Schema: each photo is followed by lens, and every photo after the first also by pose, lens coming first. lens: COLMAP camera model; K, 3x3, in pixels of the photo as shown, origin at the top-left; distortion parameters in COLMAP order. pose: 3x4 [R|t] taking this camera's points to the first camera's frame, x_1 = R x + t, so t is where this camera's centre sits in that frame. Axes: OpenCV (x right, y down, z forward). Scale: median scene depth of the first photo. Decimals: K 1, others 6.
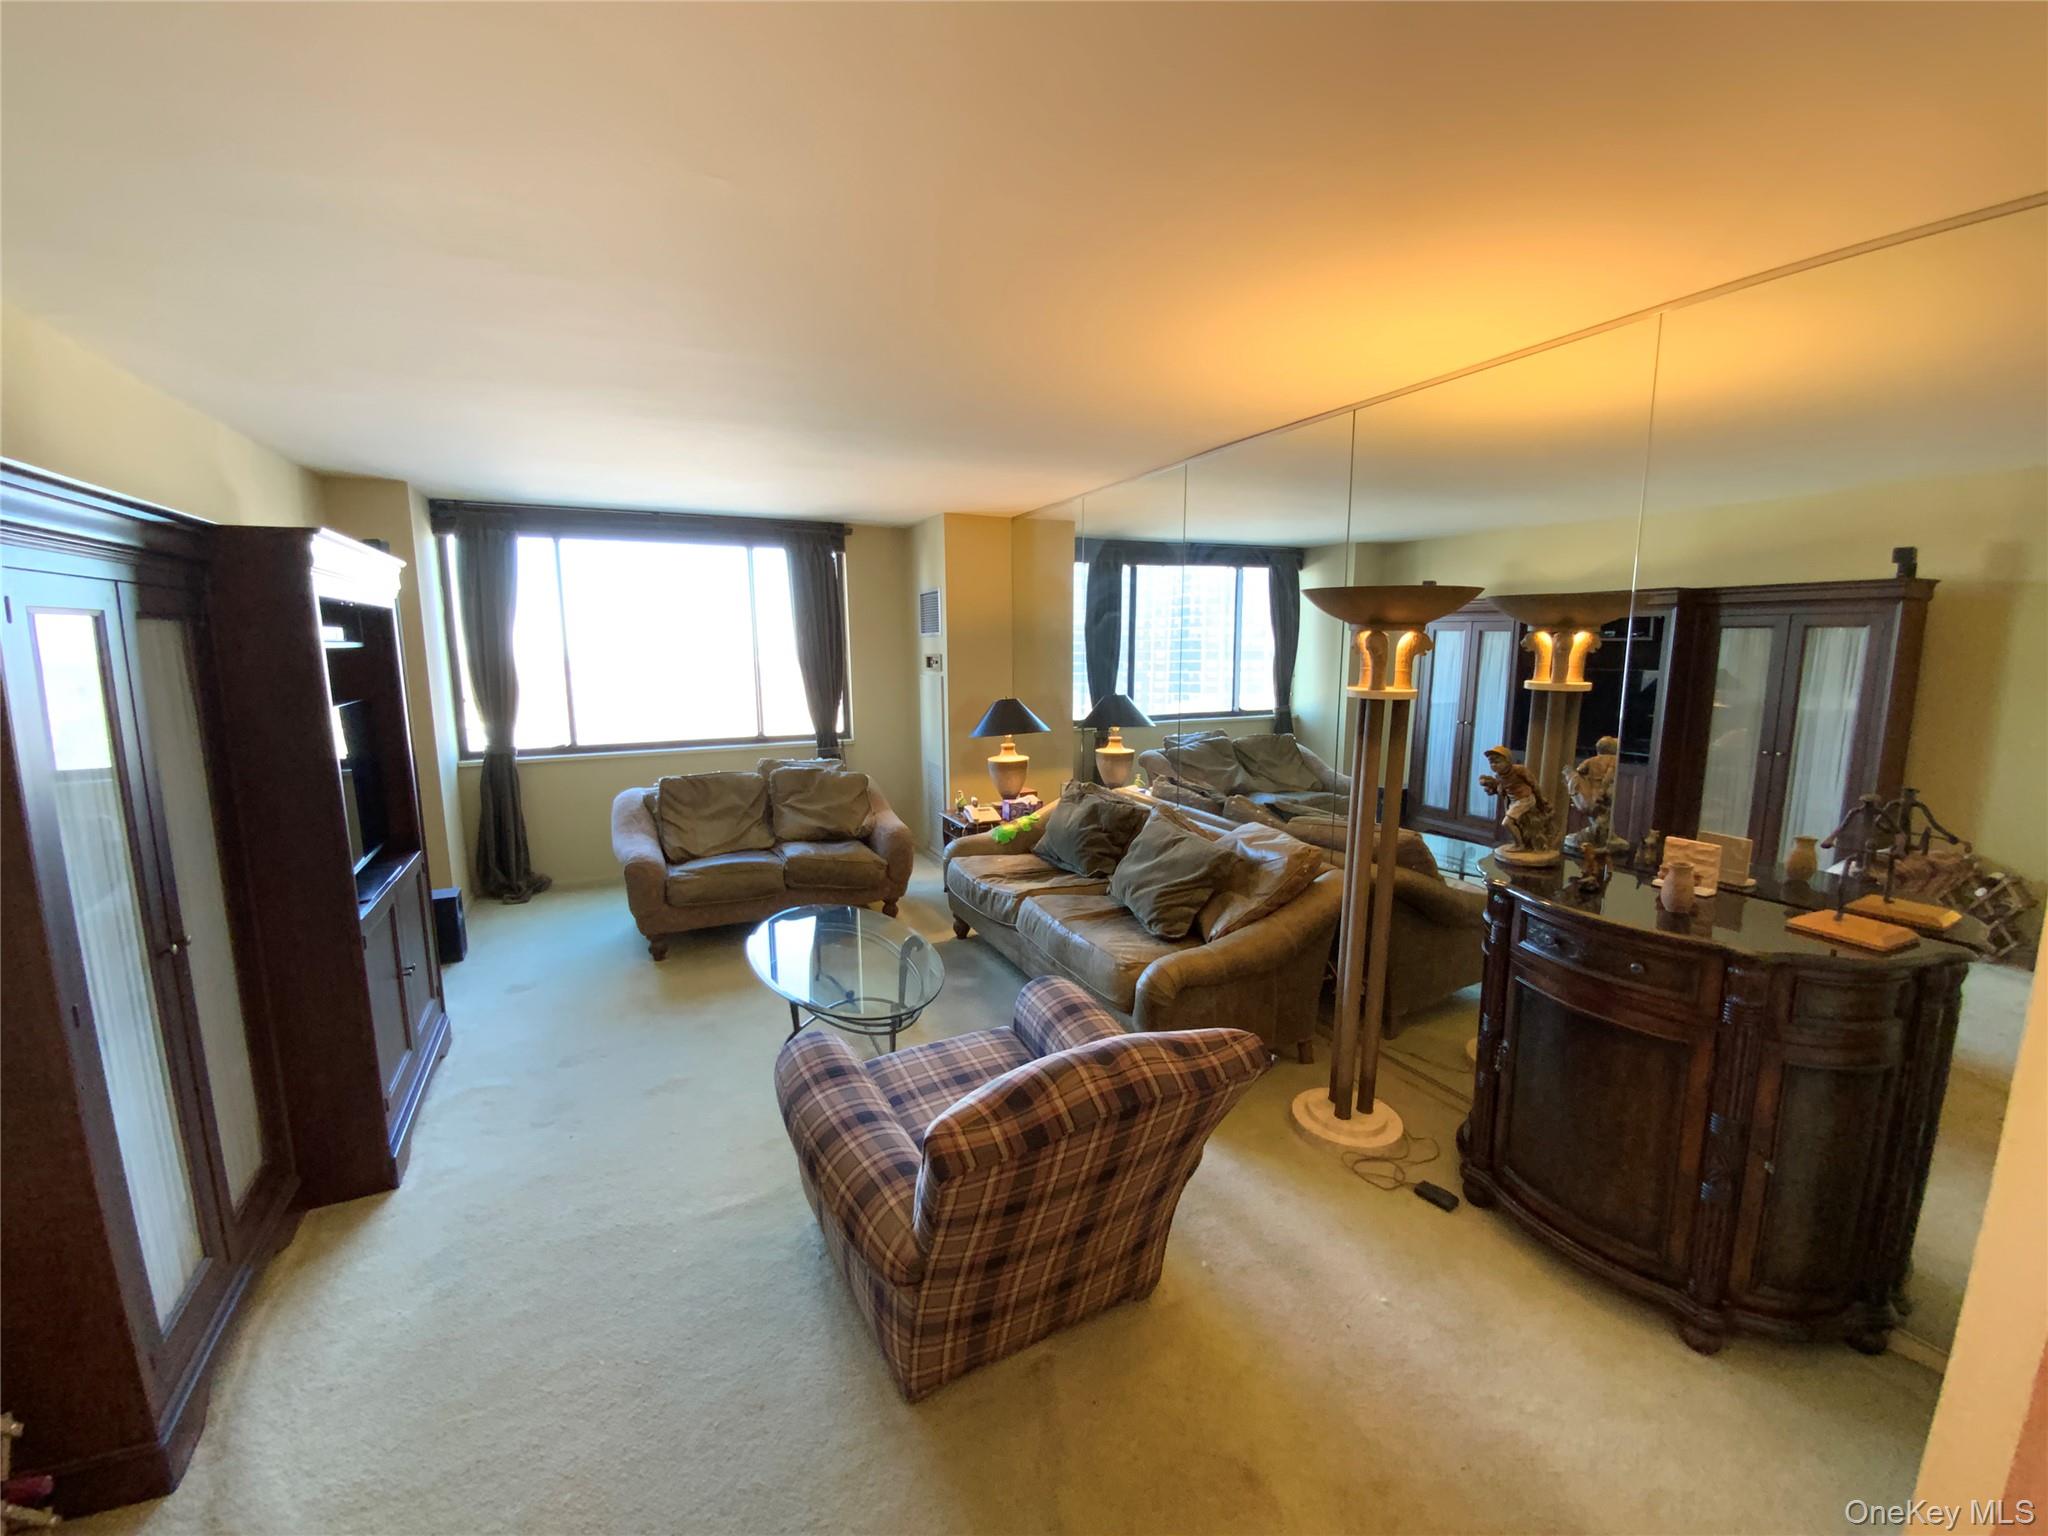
lens RADIAL K [[828.5, 0, 1024.0], [0, 828.5, 768.0], [0, 0, 1]] dist [0.033675, -0.022779]
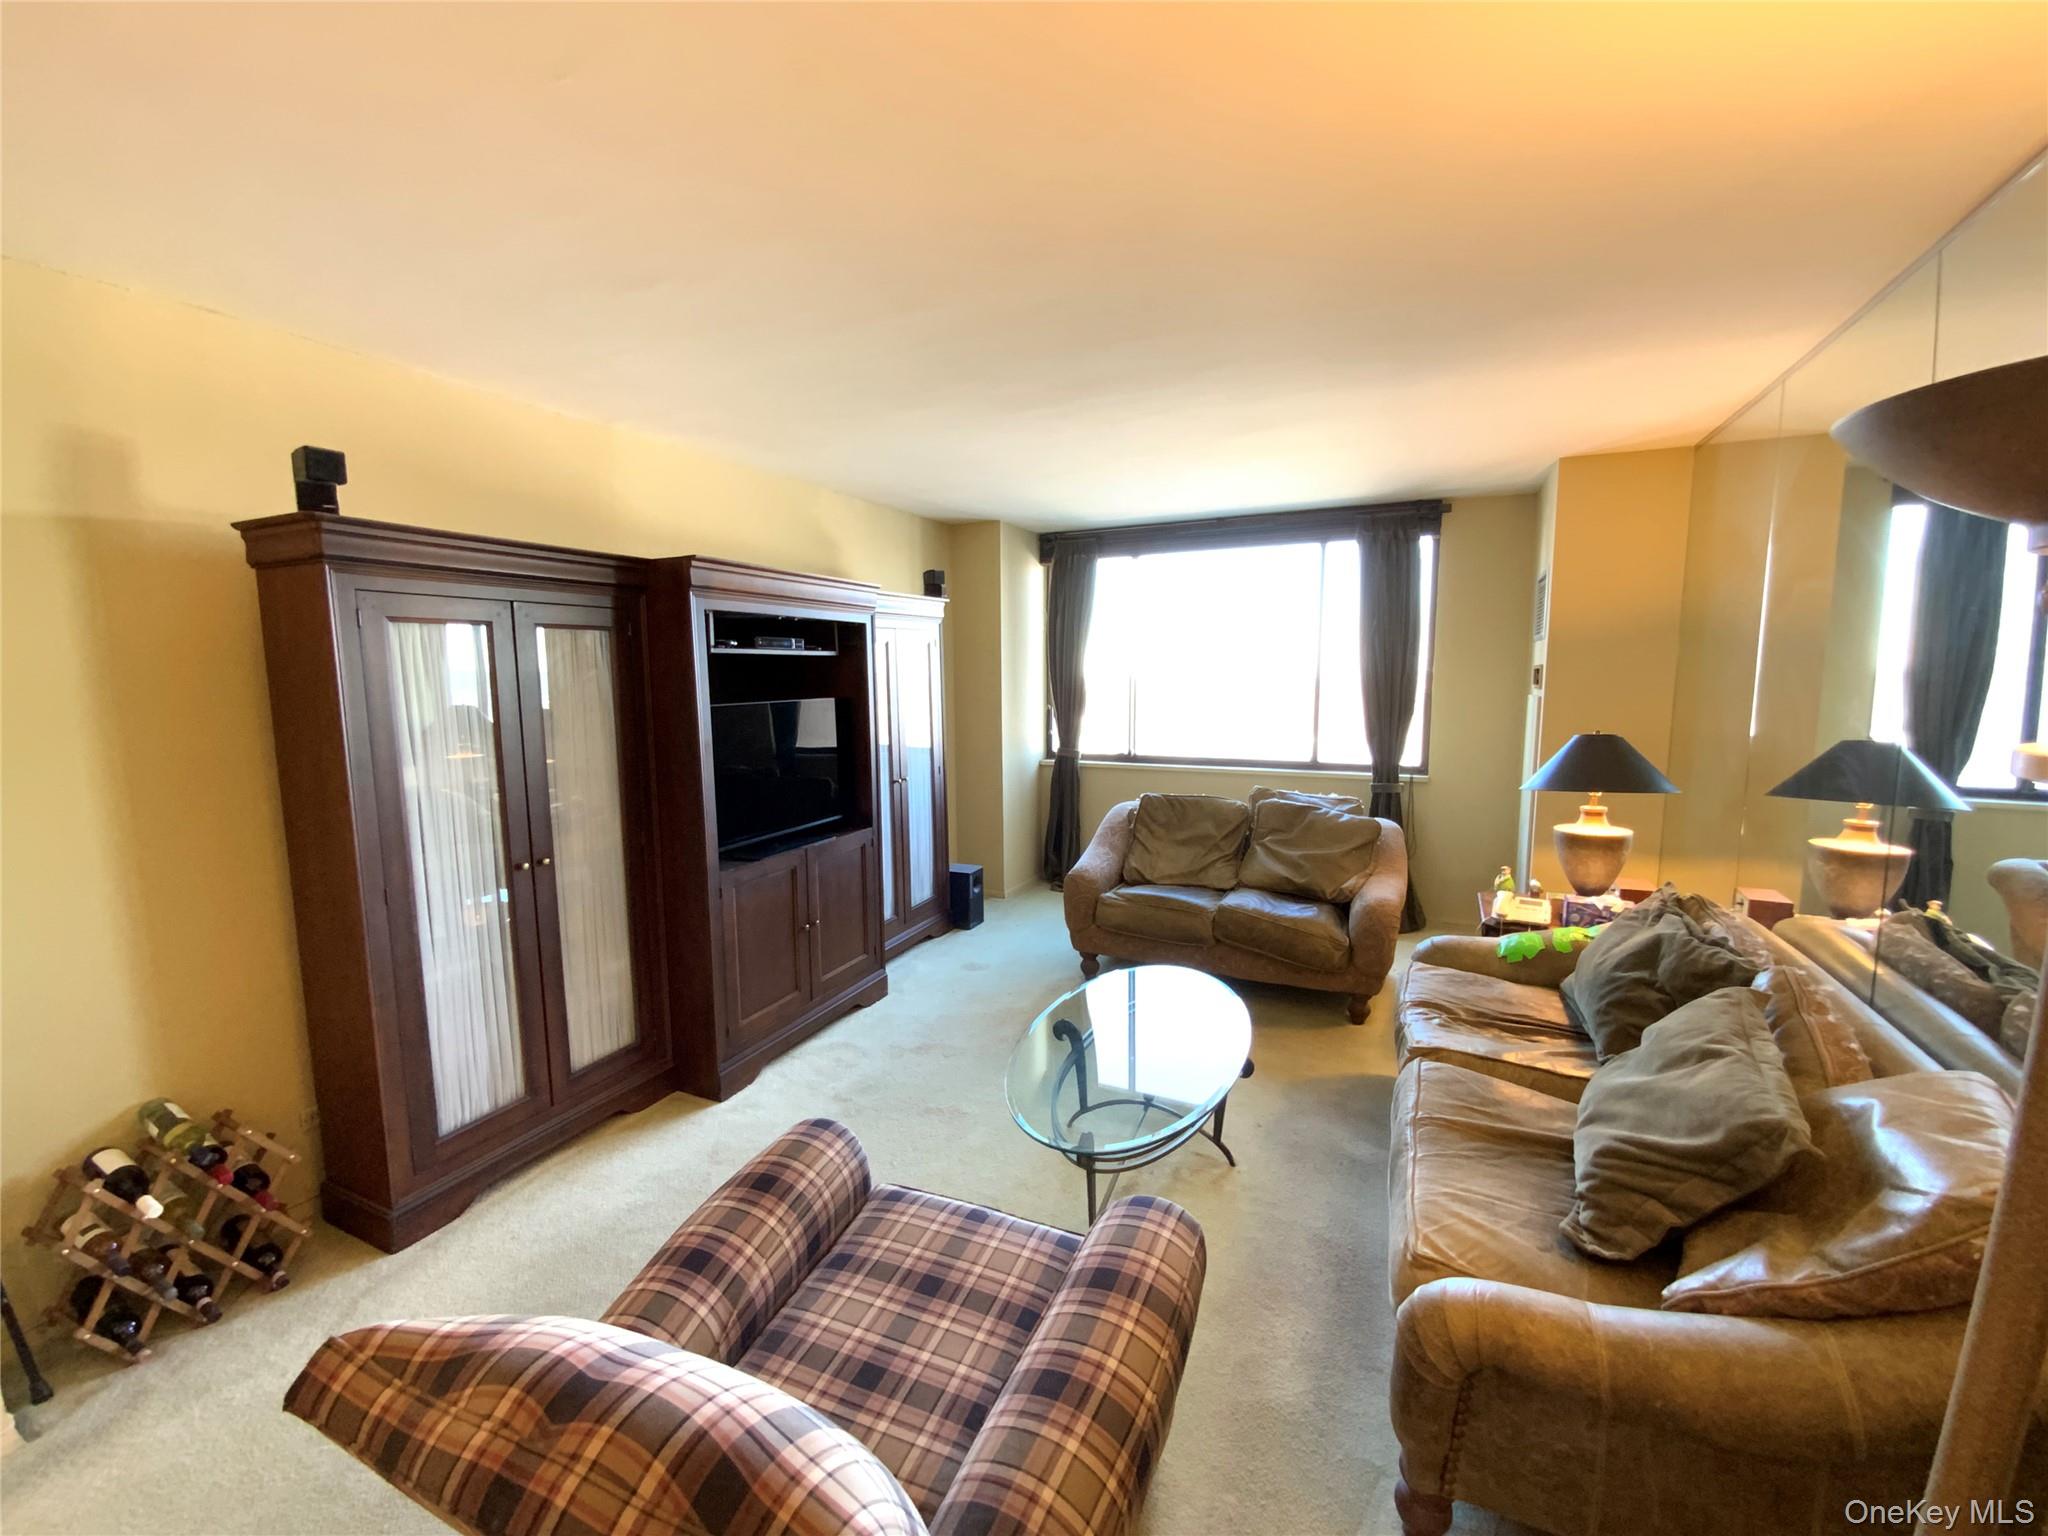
lens RADIAL K [[828.5, 0, 1024.0], [0, 828.5, 768.0], [0, 0, 1]] dist [0.033675, -0.022779]
pose [[0.626084, 0.095303, -0.773910, 0.216099], [-0.111121, 0.993278, 0.032422, -0.033600], [0.771798, 0.065698, 0.632465, 0.287361]]
